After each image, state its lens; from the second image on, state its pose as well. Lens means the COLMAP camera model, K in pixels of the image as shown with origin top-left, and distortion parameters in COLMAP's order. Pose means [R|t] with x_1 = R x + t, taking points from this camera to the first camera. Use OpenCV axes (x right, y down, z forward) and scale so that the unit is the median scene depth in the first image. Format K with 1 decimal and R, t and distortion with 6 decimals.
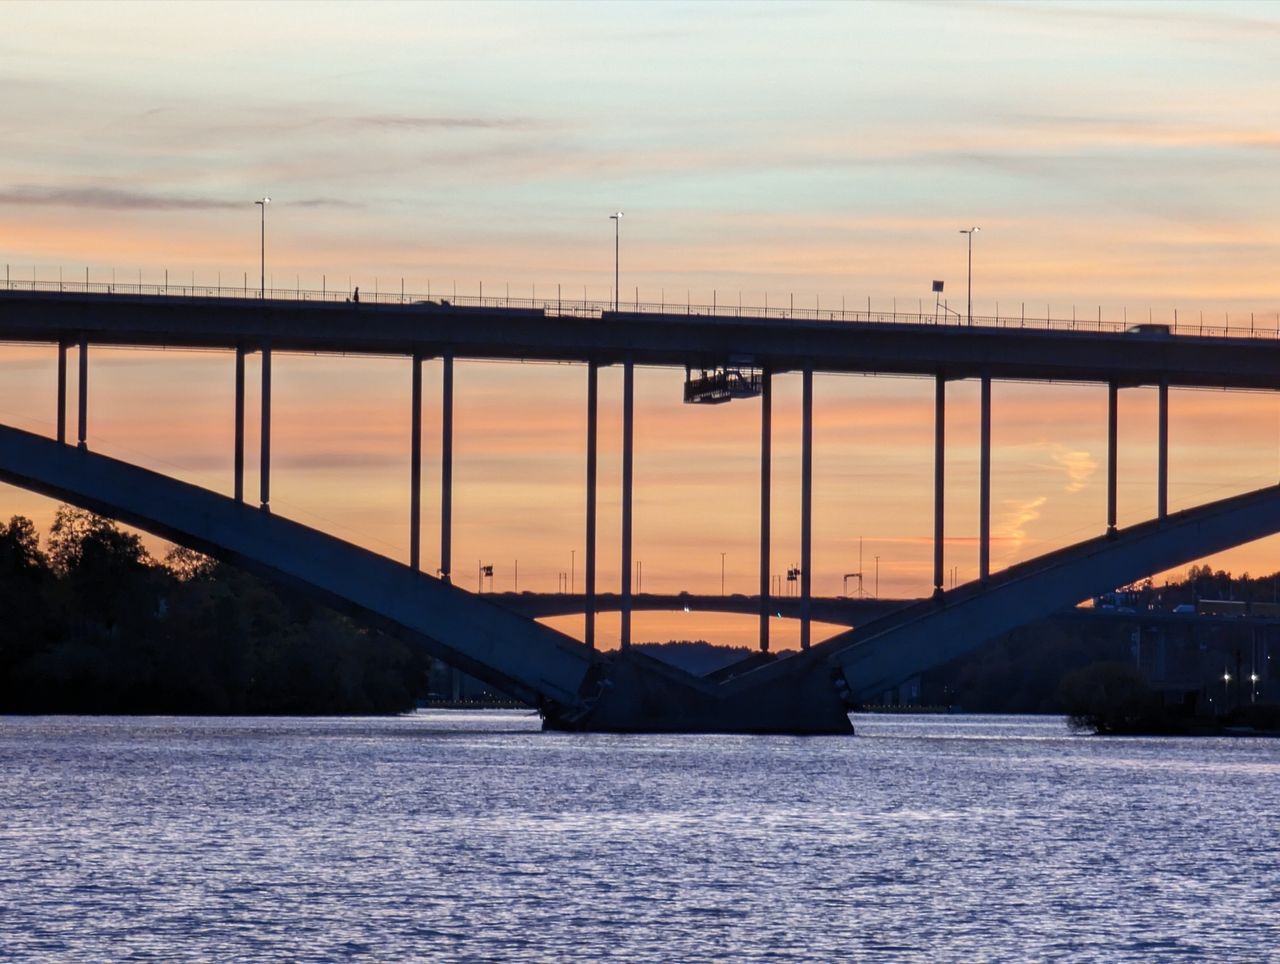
lens RADIAL K [[8629.0, 0, 640.1], [0, 8629.0, 482.3], [0, 0, 1]] dist [0.053144, 0.000000]
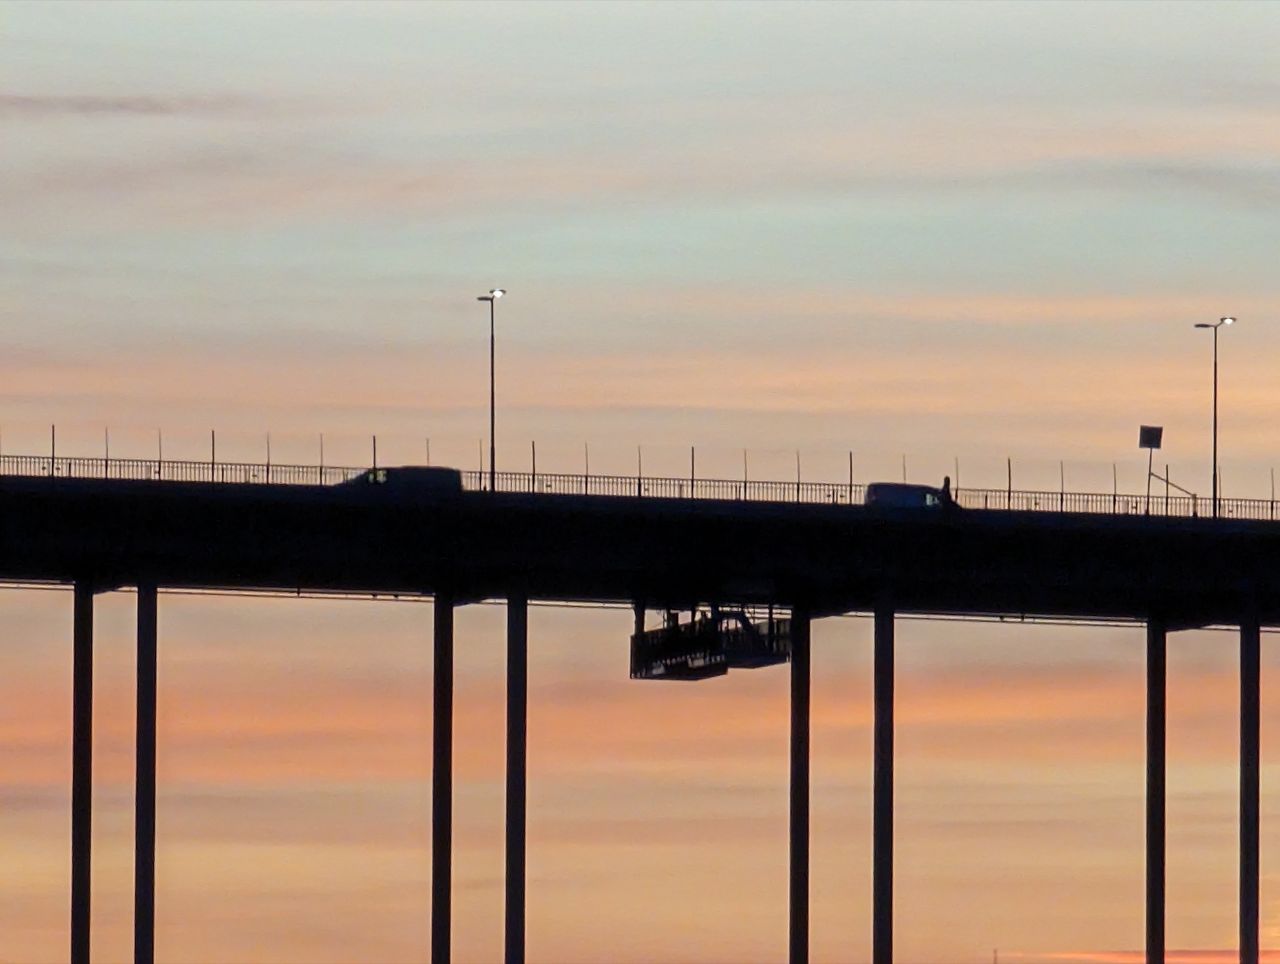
lens RADIAL K [[8629.0, 0, 639.0], [0, 8629.0, 479.3], [0, 0, 1]] dist [0.053144, 0.000000]
pose [[0.999348, -0.003783, -0.035907, 0.023126], [0.003685, 0.999989, -0.002779, -0.019084], [0.035917, 0.002645, 0.999351, 0.511811]]
